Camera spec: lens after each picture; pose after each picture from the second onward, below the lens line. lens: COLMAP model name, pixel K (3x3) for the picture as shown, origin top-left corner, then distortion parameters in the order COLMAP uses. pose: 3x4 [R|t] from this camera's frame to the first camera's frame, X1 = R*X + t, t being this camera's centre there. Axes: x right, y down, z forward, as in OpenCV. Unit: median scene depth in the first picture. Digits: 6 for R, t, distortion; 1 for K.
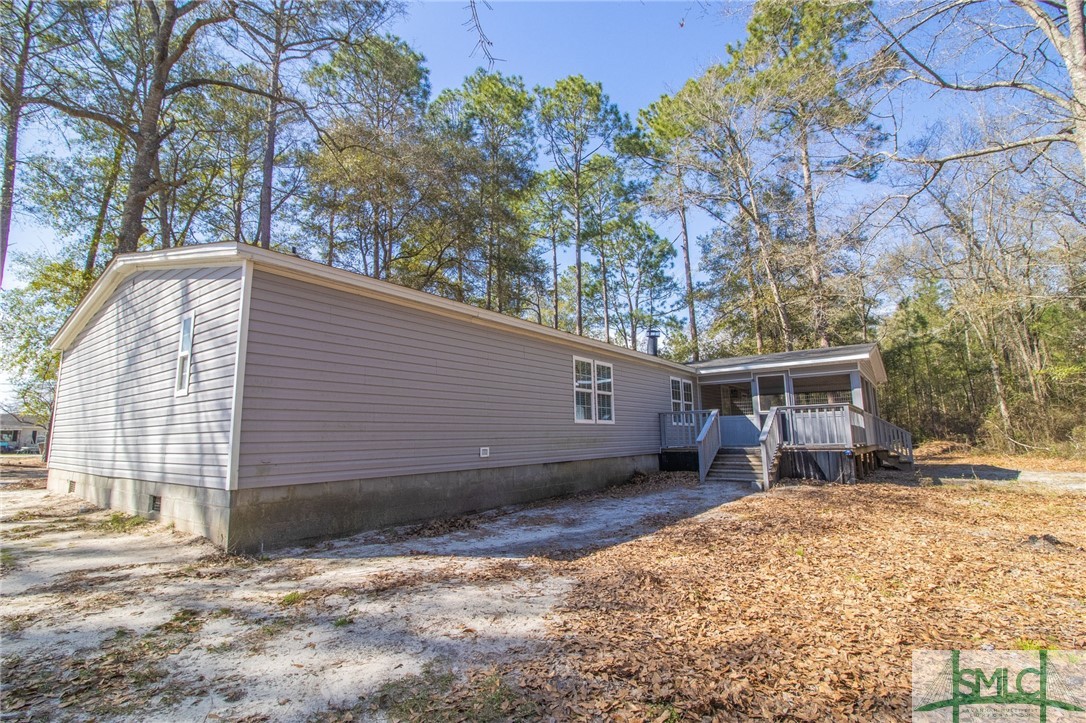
lens RADIAL K [[515.7, 0, 543.0], [0, 515.7, 361.5], [0, 0, 1]] dist [0.003923, -0.016750]
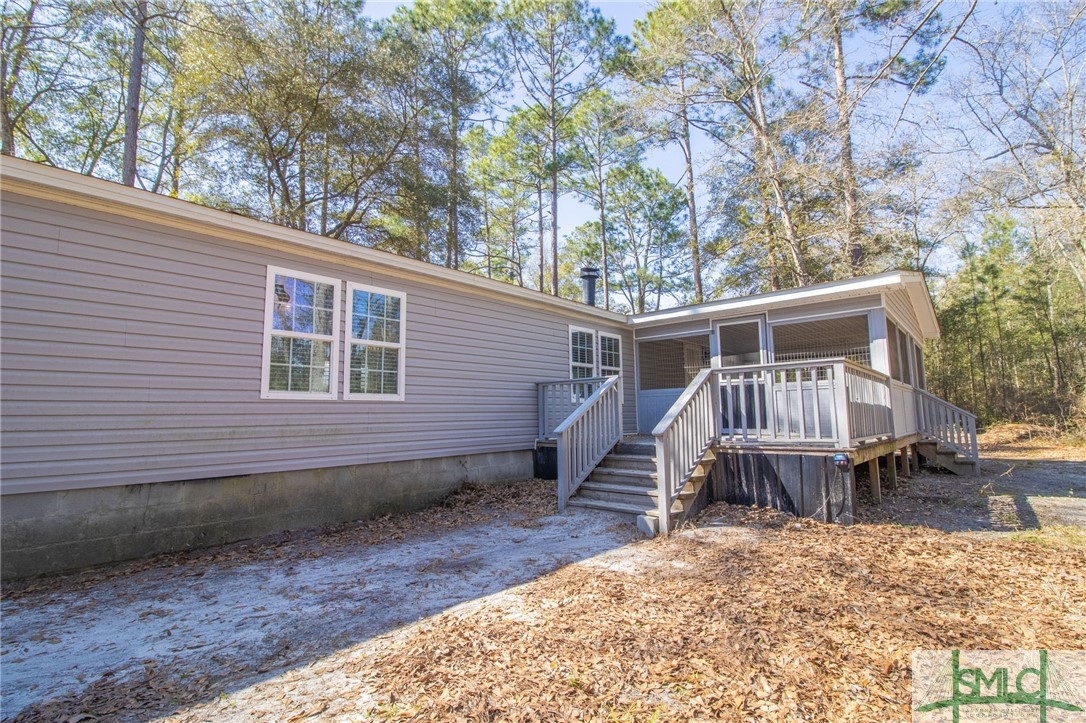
lens RADIAL K [[515.7, 0, 543.0], [0, 515.7, 361.5], [0, 0, 1]] dist [0.003923, -0.016750]
pose [[0.996767, -0.006421, -0.080086, 0.163654], [0.009897, 0.999022, 0.043083, 0.028245], [0.079731, -0.043737, 0.995856, 0.230512]]
